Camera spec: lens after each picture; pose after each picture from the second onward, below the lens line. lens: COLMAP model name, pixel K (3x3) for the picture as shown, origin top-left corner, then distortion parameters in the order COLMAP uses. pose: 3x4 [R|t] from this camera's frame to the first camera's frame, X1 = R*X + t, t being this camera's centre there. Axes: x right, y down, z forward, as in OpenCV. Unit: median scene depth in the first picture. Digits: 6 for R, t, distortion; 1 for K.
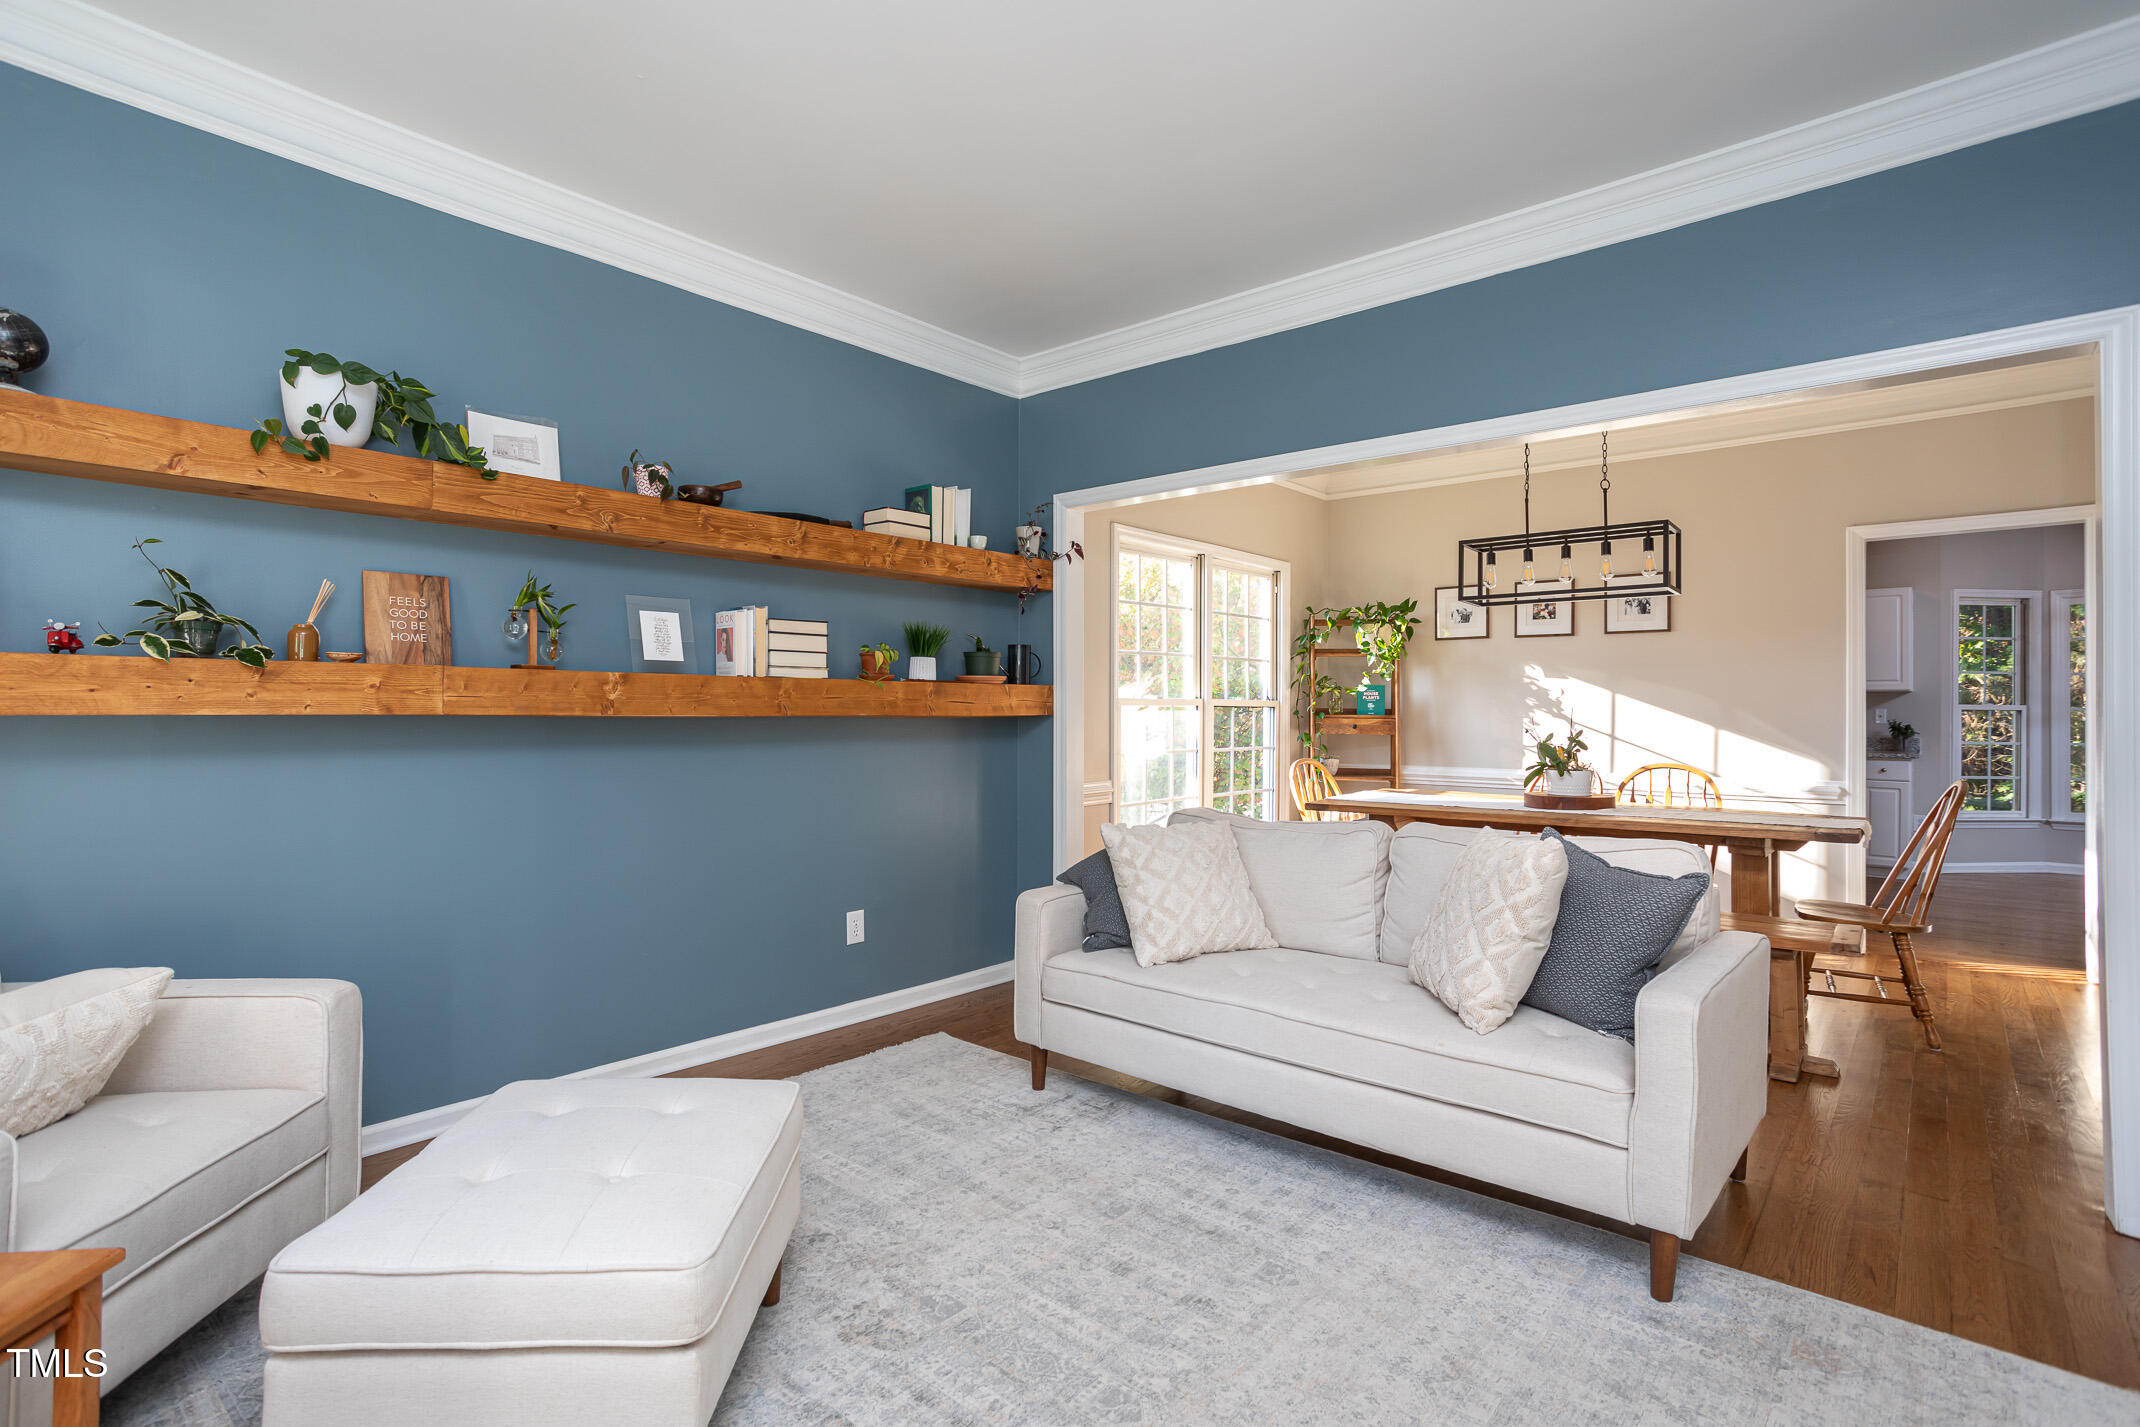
lens RADIAL K [[1035.0, 0, 1056.9], [0, 1035.0, 714.4], [0, 0, 1]] dist [-0.026652, 0.000534]
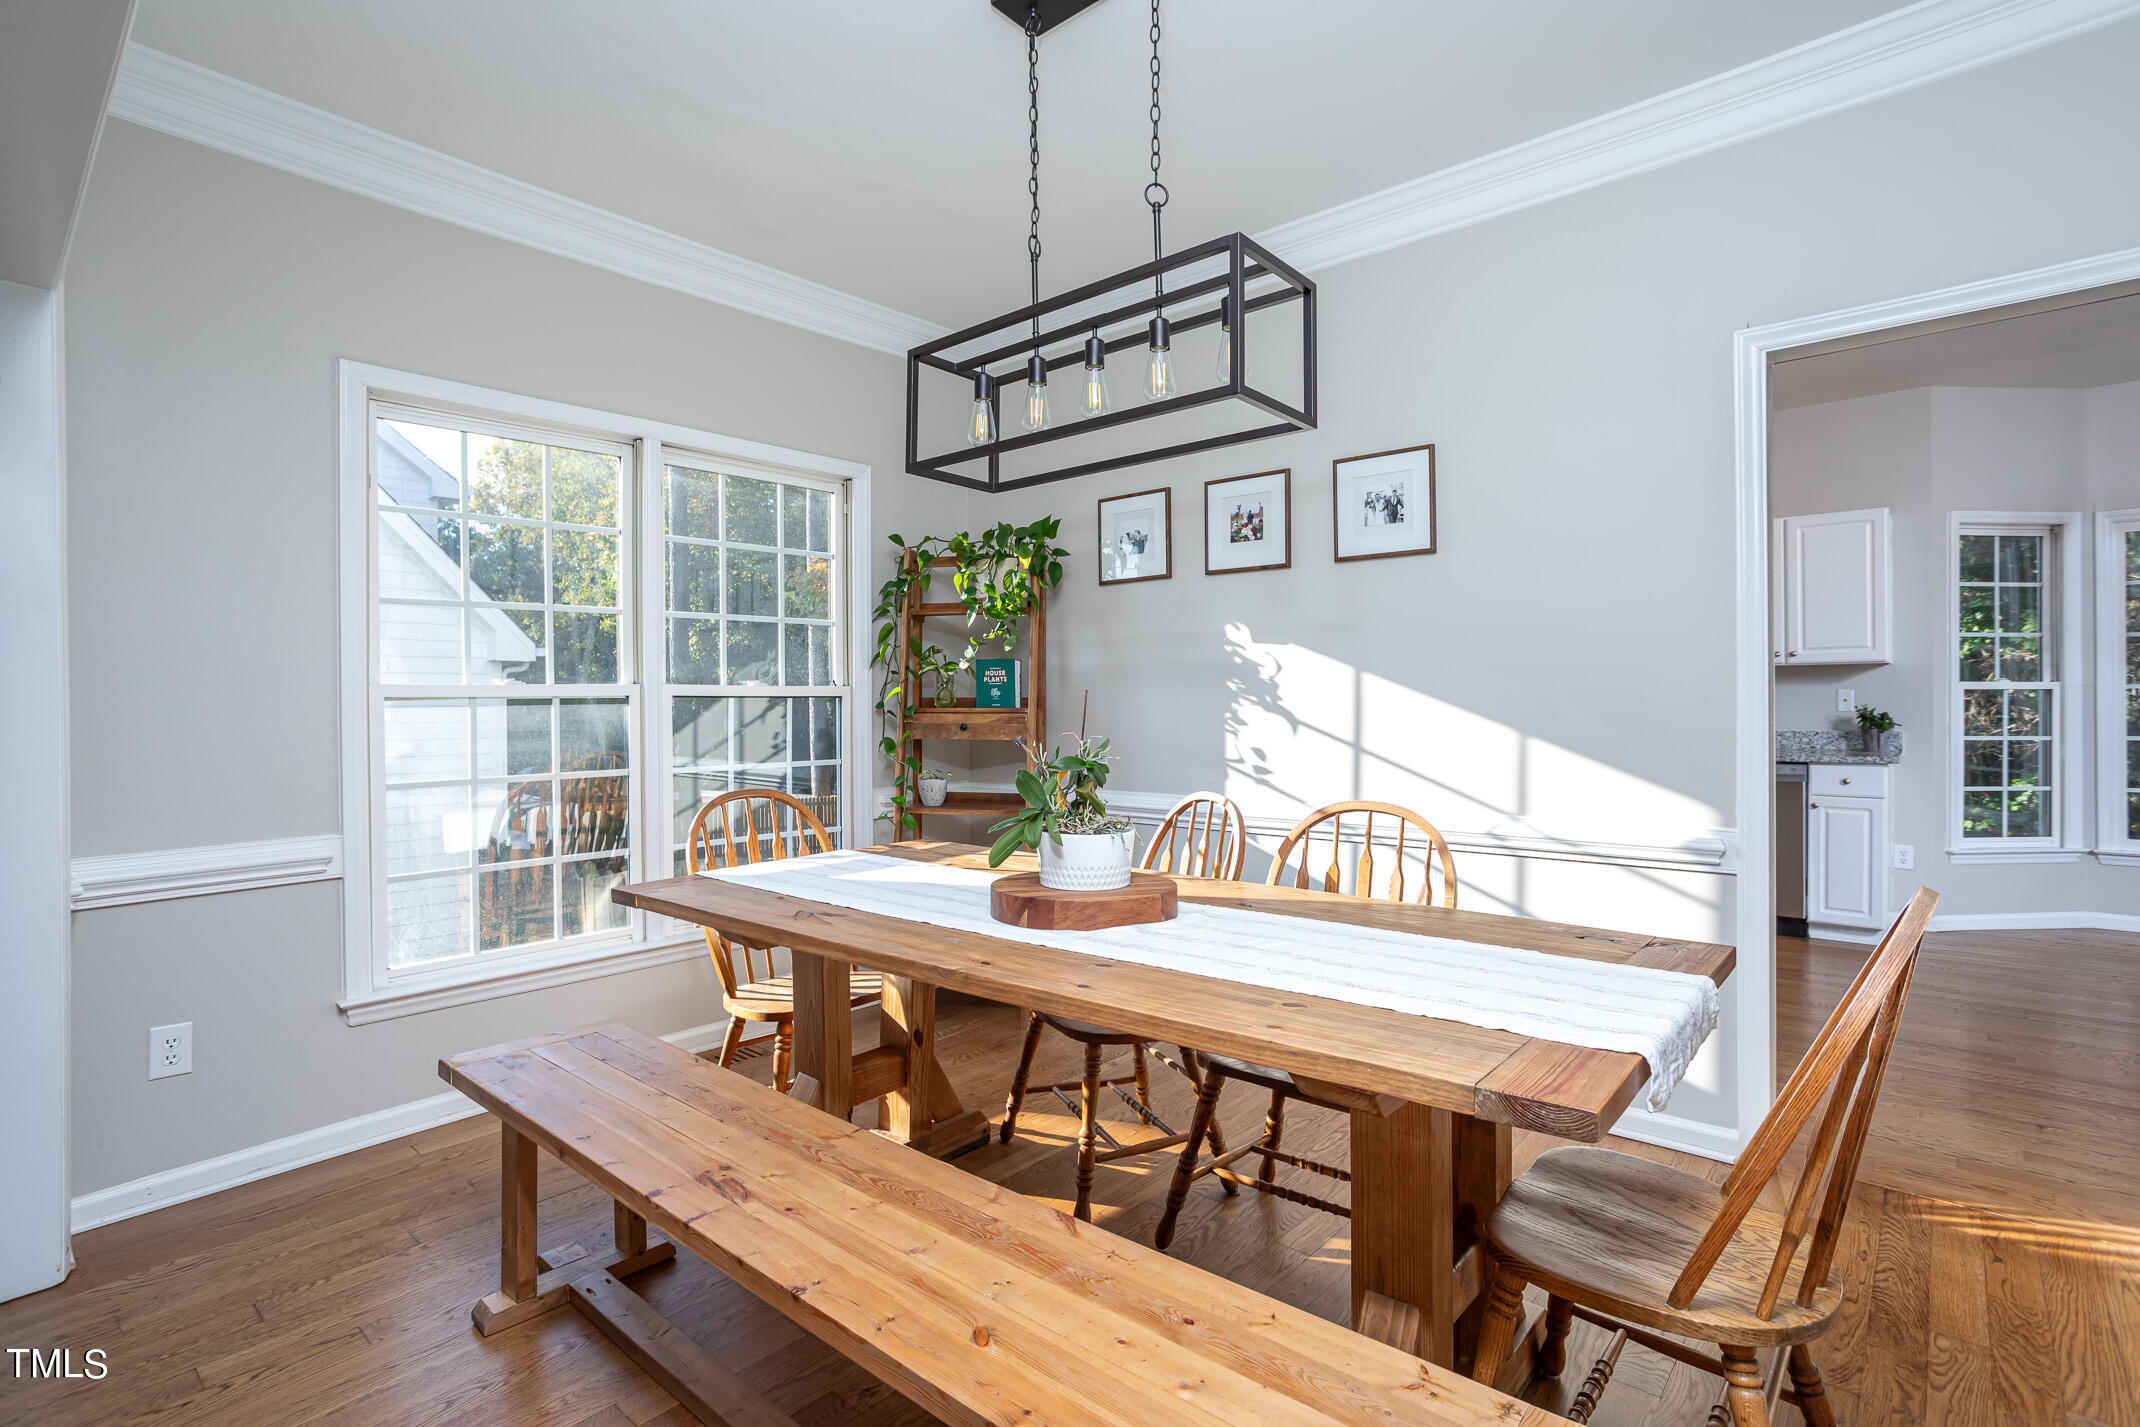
lens RADIAL K [[1035.0, 0, 1082.7], [0, 1035.0, 709.4], [0, 0, 1]] dist [-0.026652, 0.000534]
pose [[0.999854, -0.012666, 0.011479, 0.365248], [0.012631, 0.999915, 0.003143, -0.000575], [-0.011518, -0.002998, 0.999929, 0.406855]]
